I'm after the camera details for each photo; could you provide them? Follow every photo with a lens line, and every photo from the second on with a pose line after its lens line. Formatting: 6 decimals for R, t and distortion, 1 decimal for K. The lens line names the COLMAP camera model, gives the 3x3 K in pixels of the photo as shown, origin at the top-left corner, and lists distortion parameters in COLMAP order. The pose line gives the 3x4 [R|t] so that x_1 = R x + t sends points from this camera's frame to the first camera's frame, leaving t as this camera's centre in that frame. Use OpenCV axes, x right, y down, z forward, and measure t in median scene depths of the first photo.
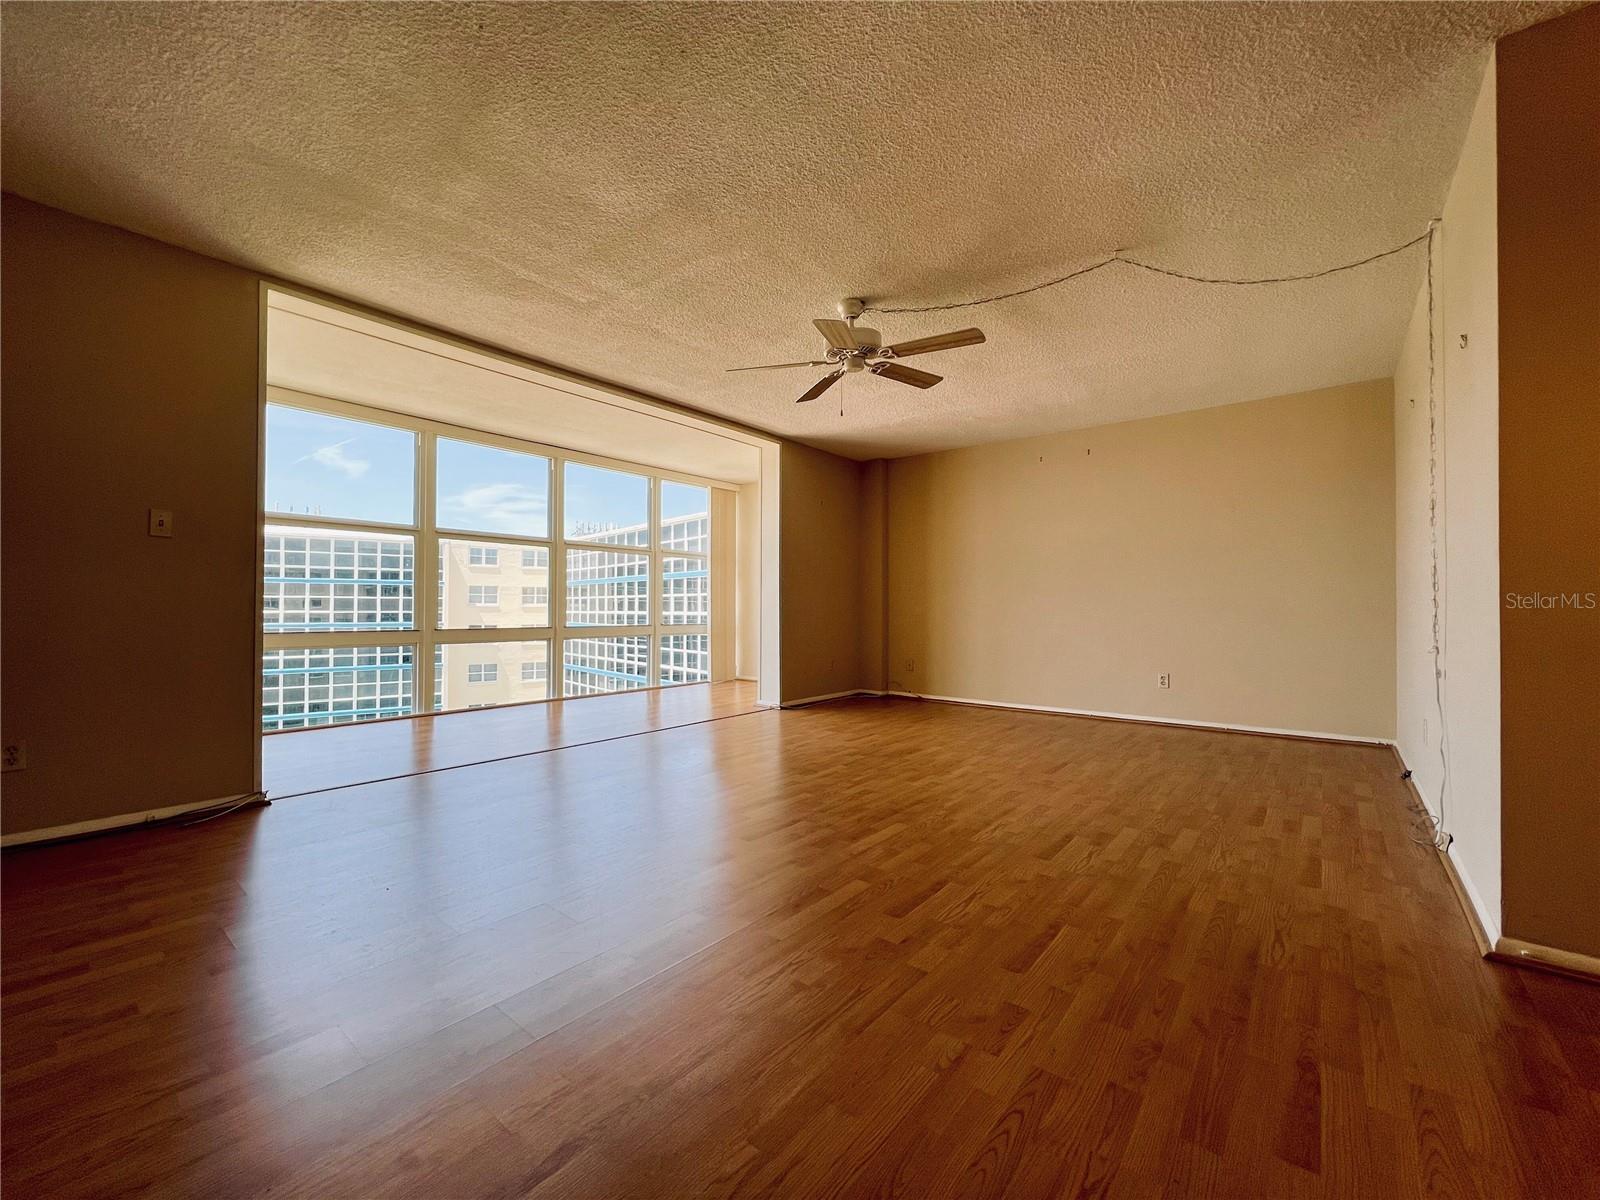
lens RADIAL K [[647.3, 0, 799.4], [0, 647.3, 604.3], [0, 0, 1]] dist [-0.001482, -0.000117]
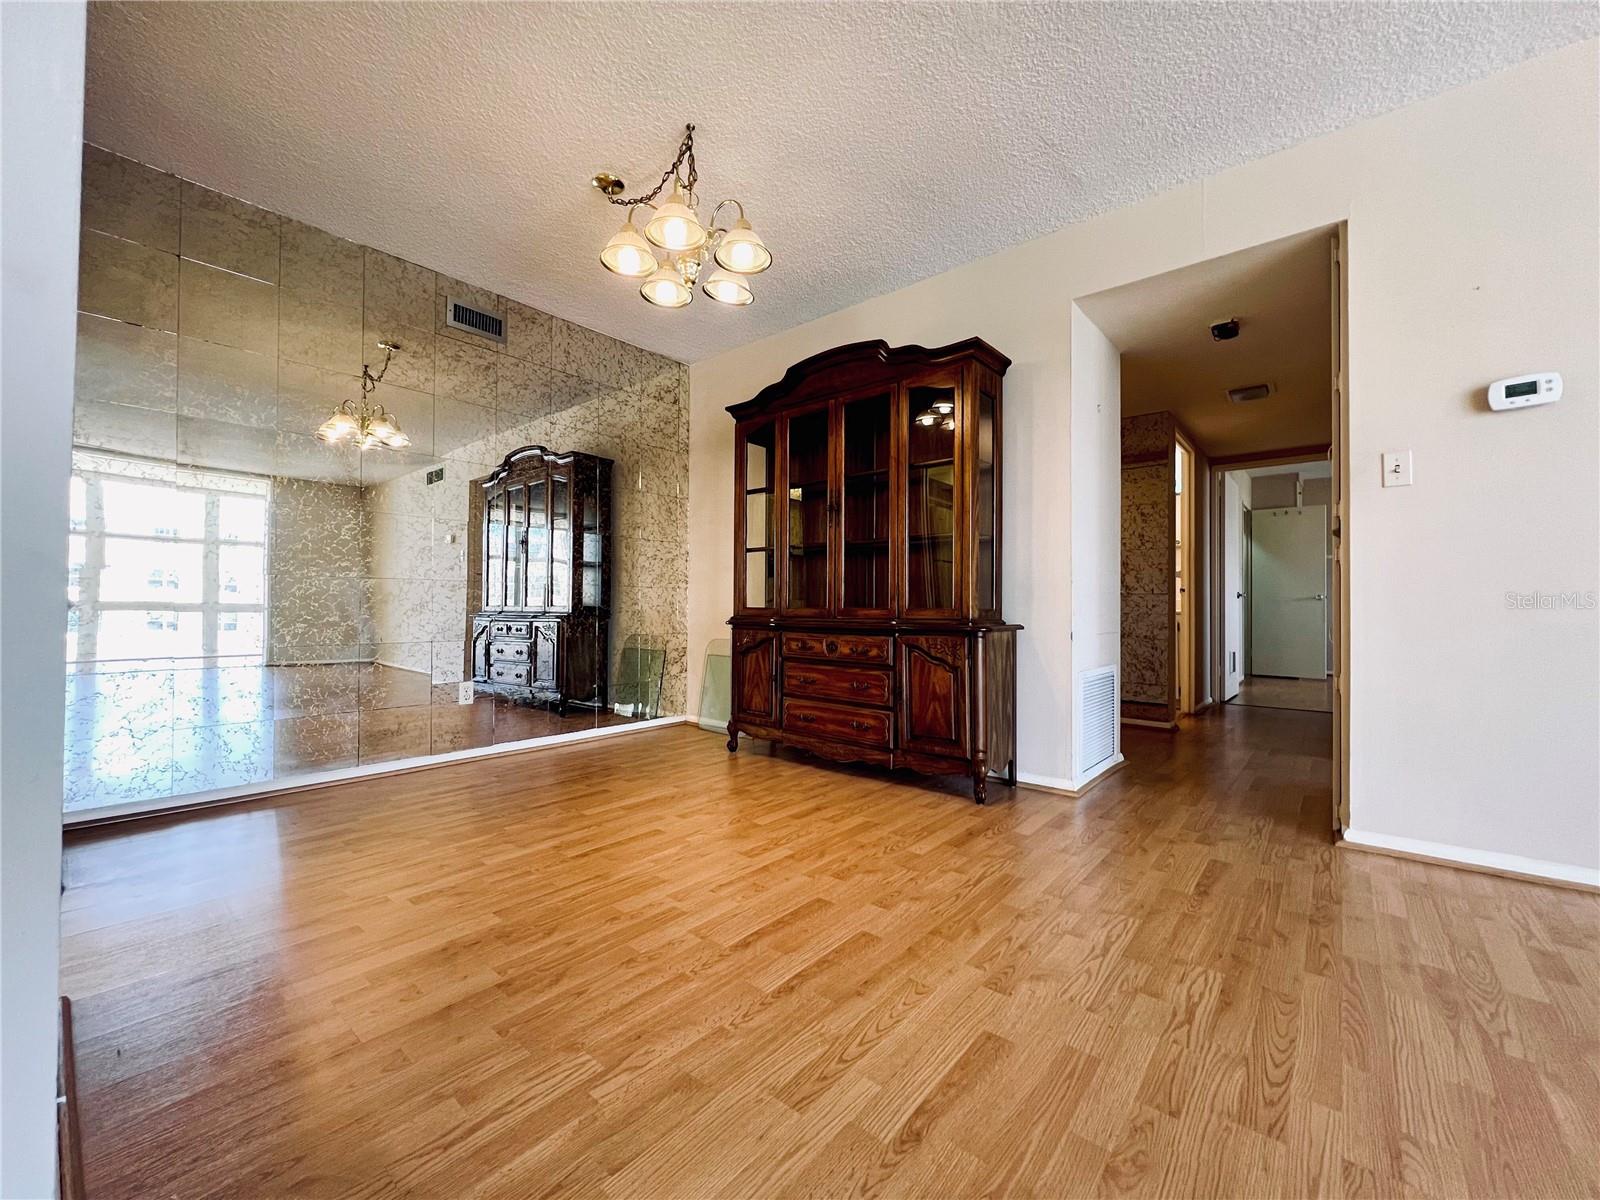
lens RADIAL K [[647.3, 0, 799.9], [0, 647.3, 602.5], [0, 0, 1]] dist [-0.001482, -0.000117]
pose [[-0.999816, -0.007388, 0.017719, 1.032408], [-0.007713, 0.999802, -0.018337, 0.131958], [-0.017580, -0.018470, -0.999675, 2.003026]]
